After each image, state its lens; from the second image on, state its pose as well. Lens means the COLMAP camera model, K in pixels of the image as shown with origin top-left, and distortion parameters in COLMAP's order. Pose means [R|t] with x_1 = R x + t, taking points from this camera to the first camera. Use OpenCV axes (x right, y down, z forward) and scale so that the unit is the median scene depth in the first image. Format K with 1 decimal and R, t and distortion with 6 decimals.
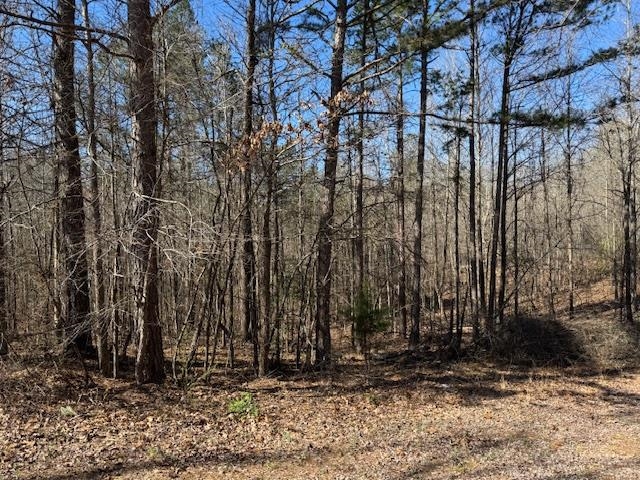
lens RADIAL K [[445.9, 0, 324.8], [0, 445.9, 240.7], [0, 0, 1]] dist [0.082740, -0.097084]
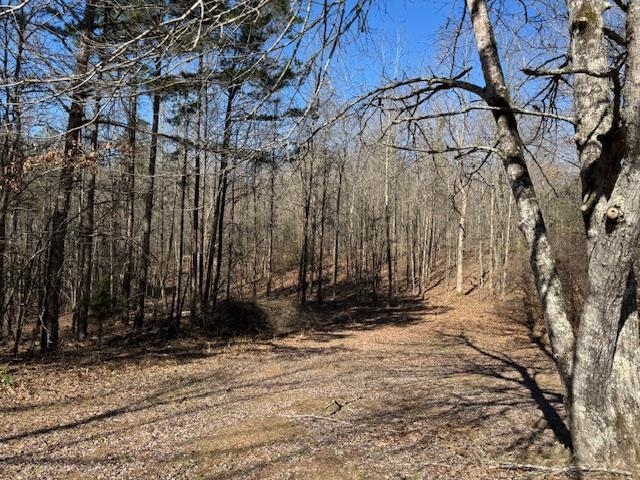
lens RADIAL K [[445.9, 0, 324.8], [0, 445.9, 240.7], [0, 0, 1]] dist [0.082740, -0.097084]
pose [[0.825899, 0.045911, 0.561946, -0.055322], [-0.062375, 0.998001, 0.010136, -0.026238], [-0.560358, -0.043423, 0.827112, -0.175555]]
